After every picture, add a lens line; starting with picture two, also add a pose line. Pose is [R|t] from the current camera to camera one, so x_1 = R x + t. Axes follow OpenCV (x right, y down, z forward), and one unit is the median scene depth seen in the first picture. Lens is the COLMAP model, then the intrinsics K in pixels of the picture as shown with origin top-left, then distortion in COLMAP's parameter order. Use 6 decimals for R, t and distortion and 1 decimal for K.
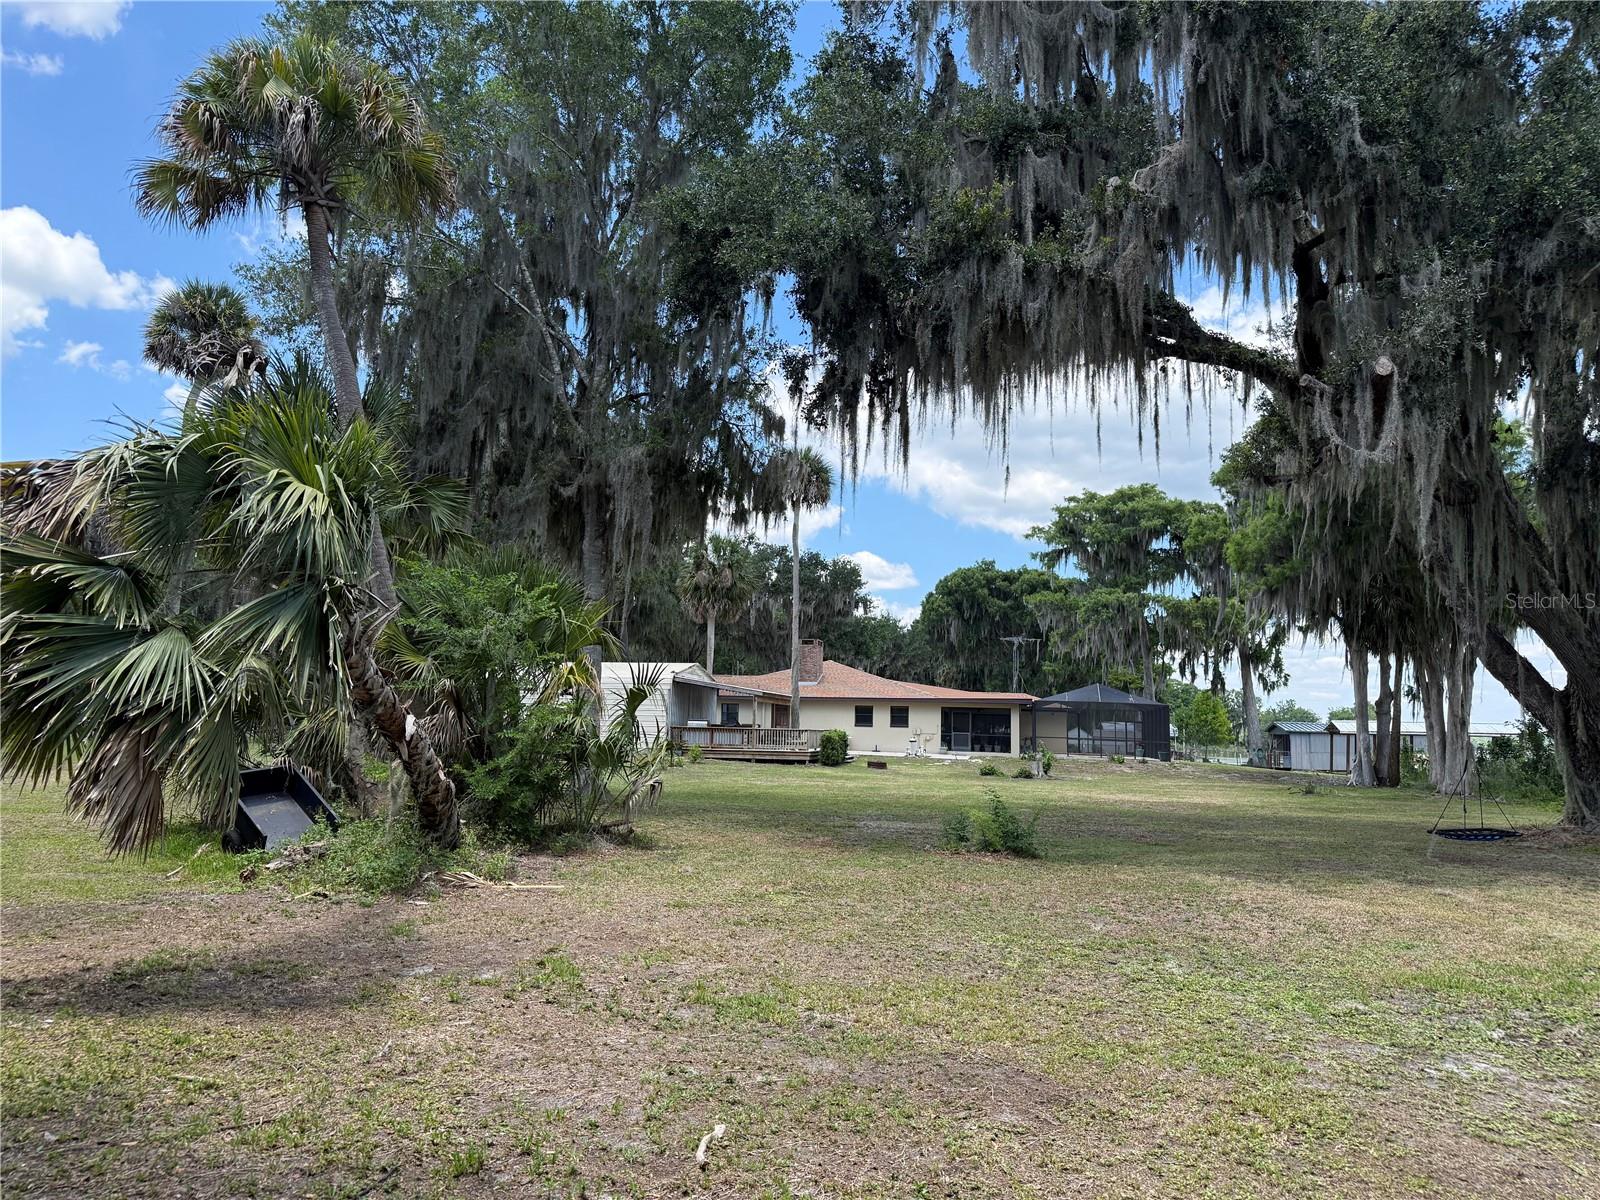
lens RADIAL K [[1127.0, 0, 765.1], [0, 1127.0, 611.9], [0, 0, 1]] dist [0.052604, -0.068159]
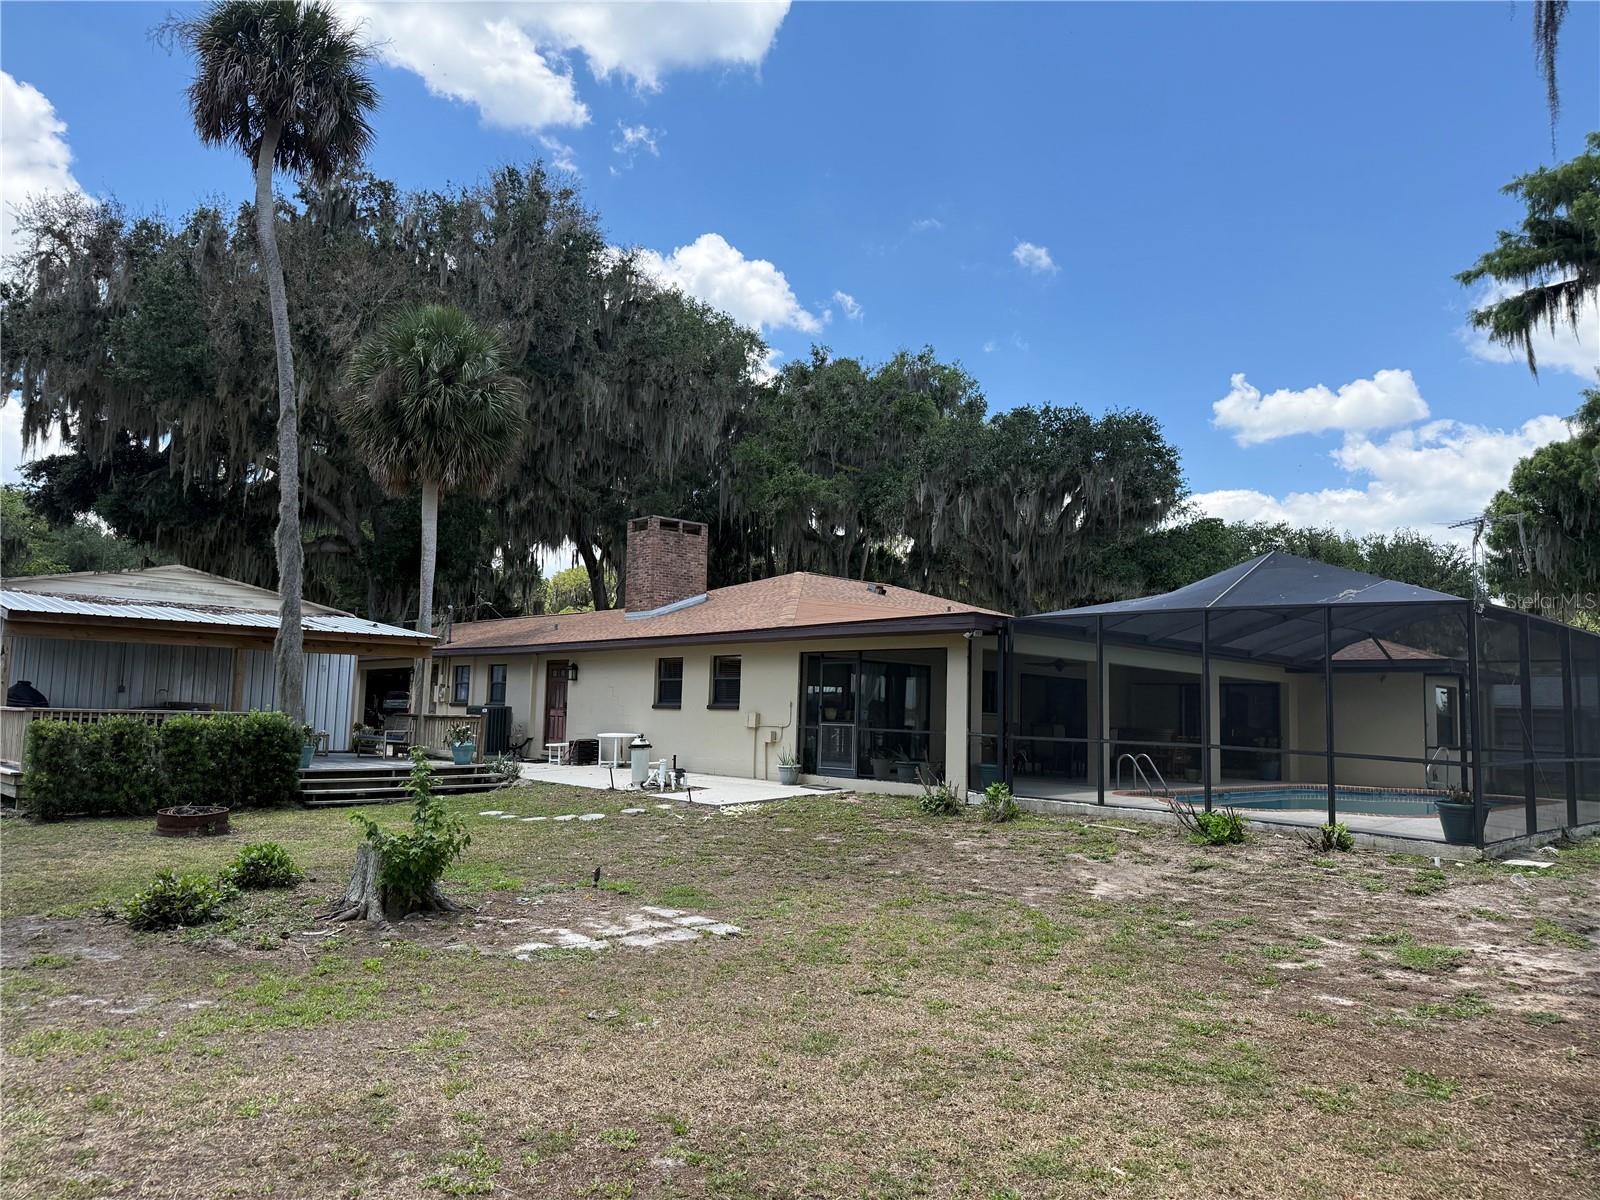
lens RADIAL K [[1127.0, 0, 789.7], [0, 1127.0, 597.6], [0, 0, 1]] dist [0.052604, -0.068159]
pose [[0.828892, -0.058991, -0.556289, 0.353576], [0.052306, 0.998241, -0.027918, 0.075031], [0.556957, -0.005956, 0.830520, 0.686640]]
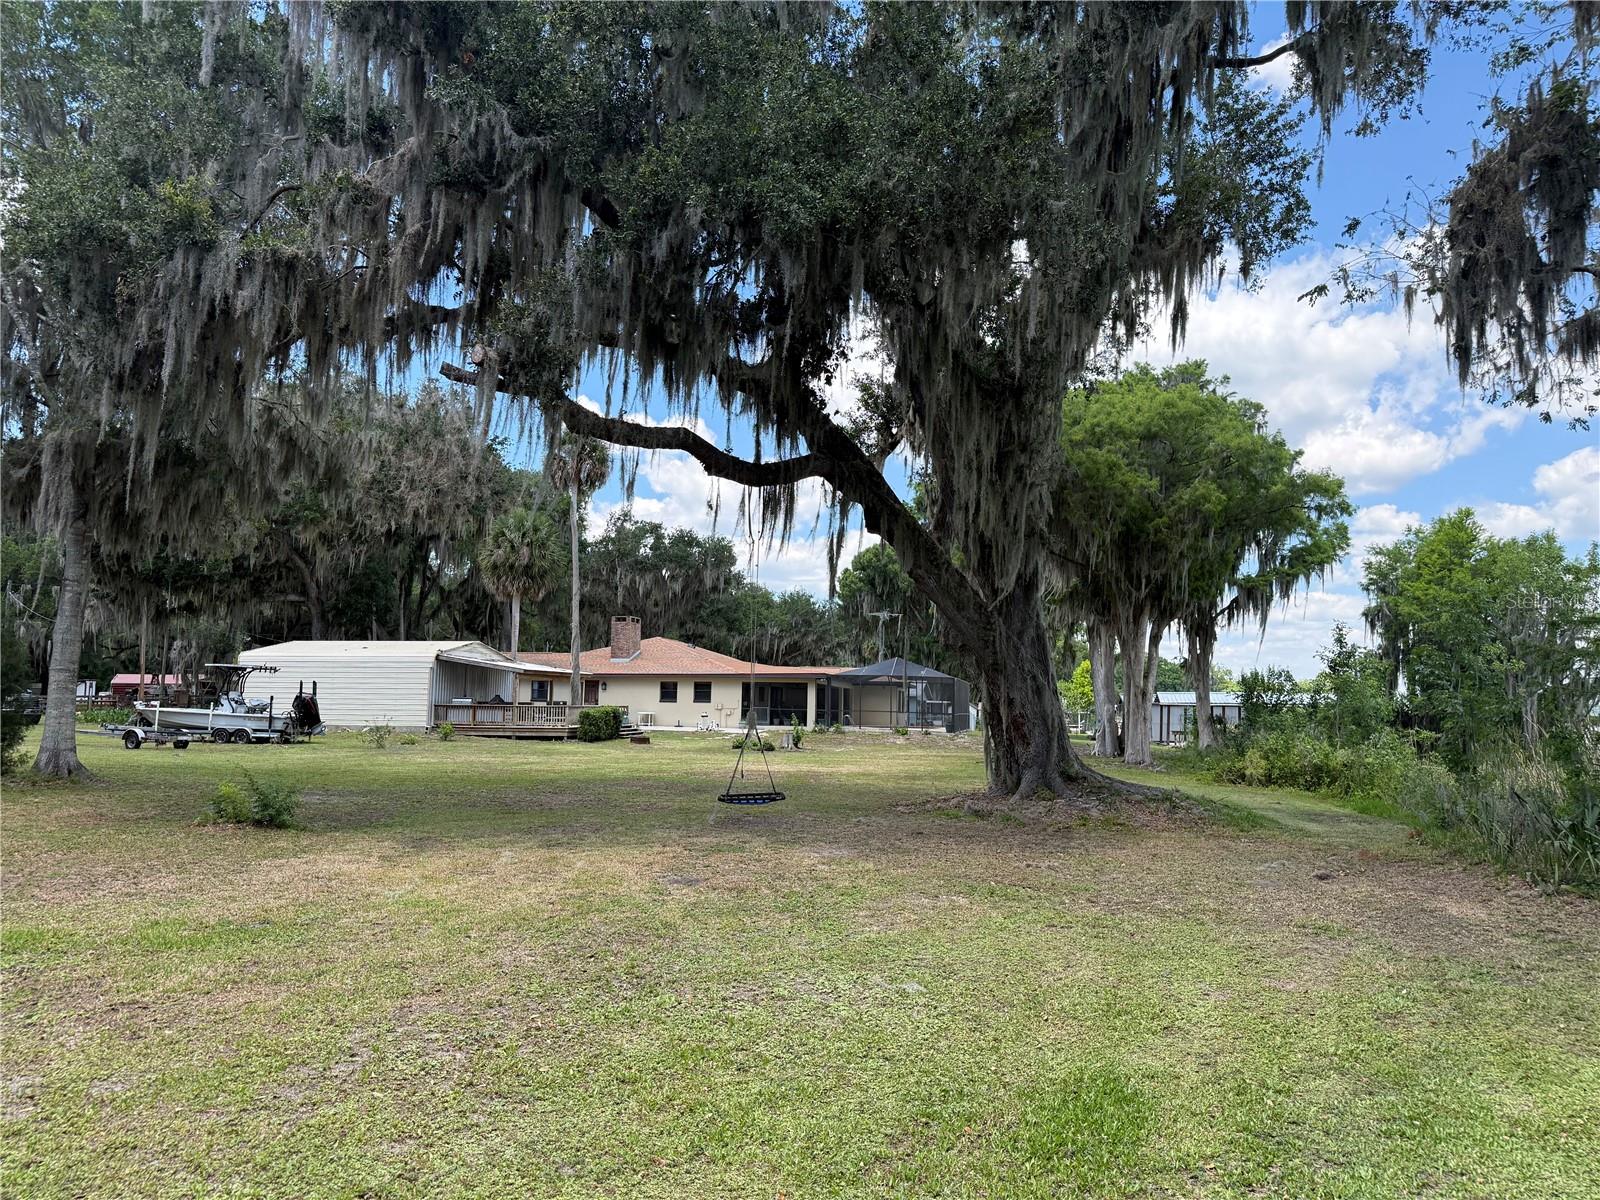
lens RADIAL K [[1127.0, 0, 797.0], [0, 1127.0, 612.2], [0, 0, 1]] dist [0.052604, -0.068159]
pose [[0.999893, -0.008557, 0.011836, 0.191779], [0.008298, 0.999730, 0.021709, -0.000102], [-0.012019, -0.021608, 0.999694, -0.011571]]
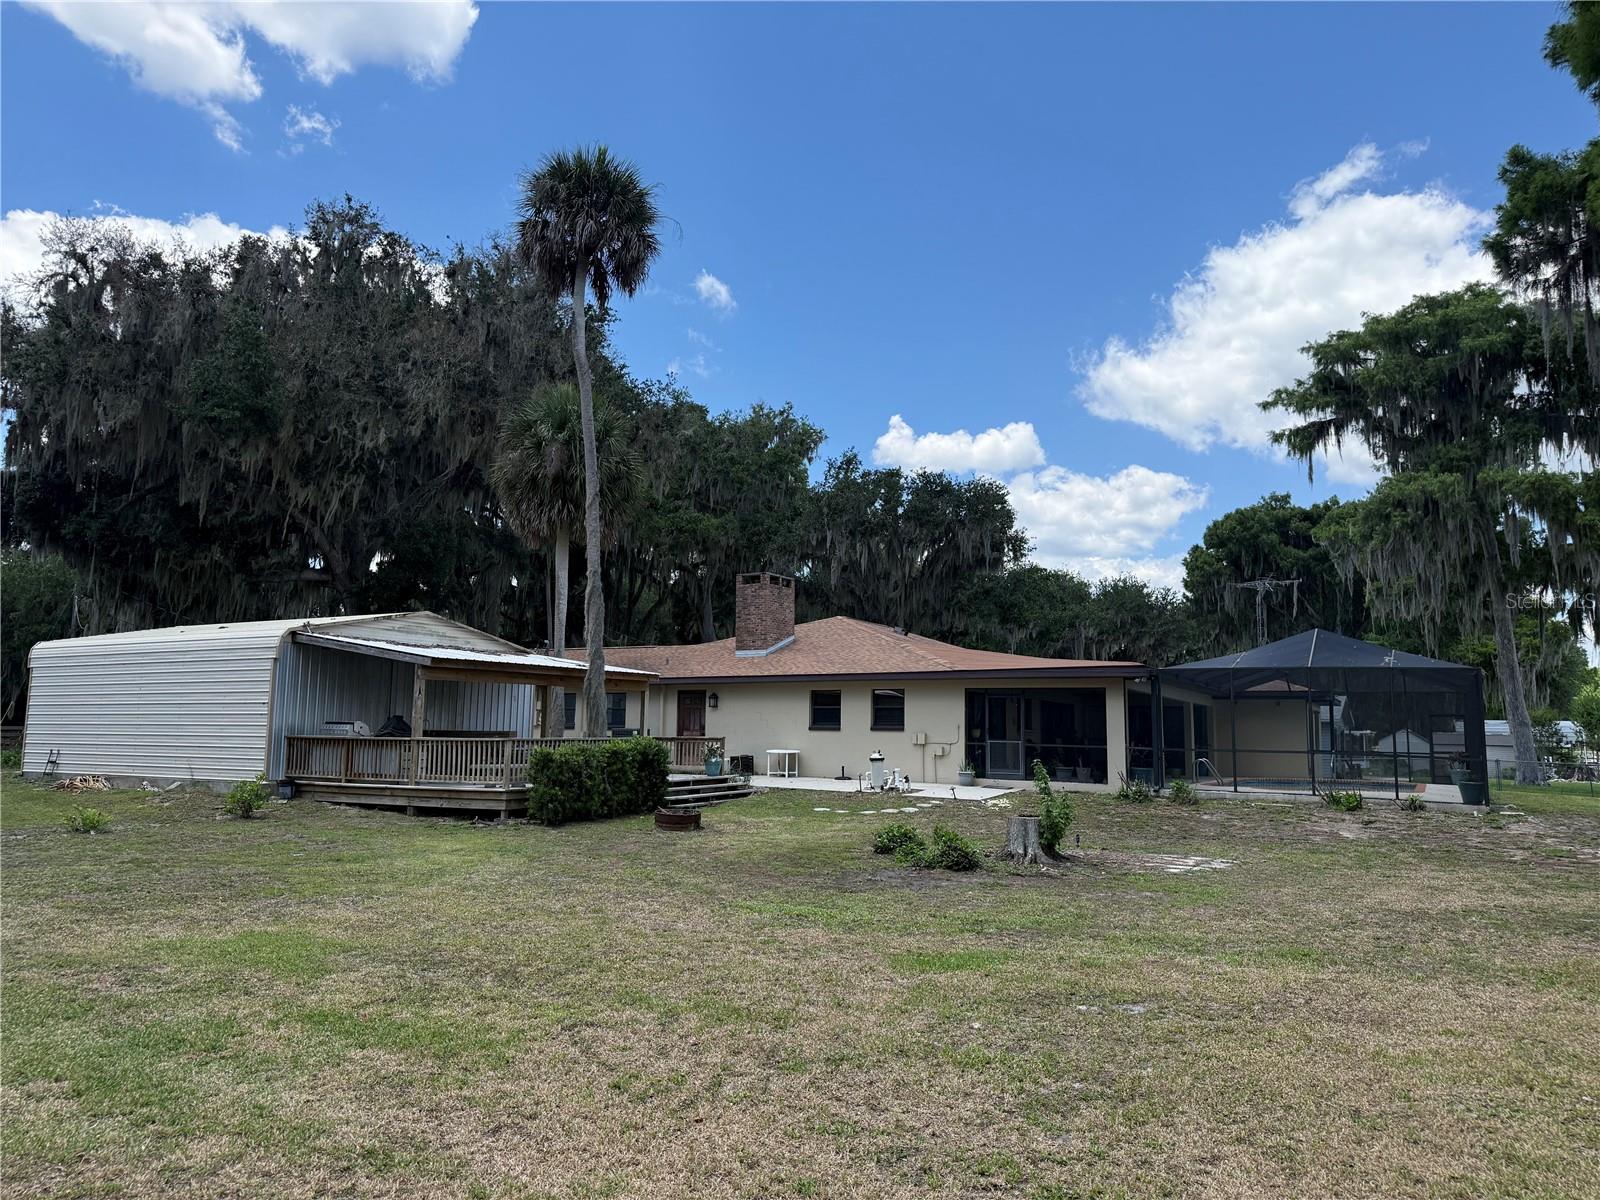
lens RADIAL K [[1127.0, 0, 792.8], [0, 1127.0, 592.9], [0, 0, 1]] dist [0.052604, -0.068159]
pose [[0.957342, -0.047608, -0.285008, 0.223218], [0.040078, 0.998678, -0.032196, 0.054665], [0.286164, 0.019400, 0.957984, 0.502561]]
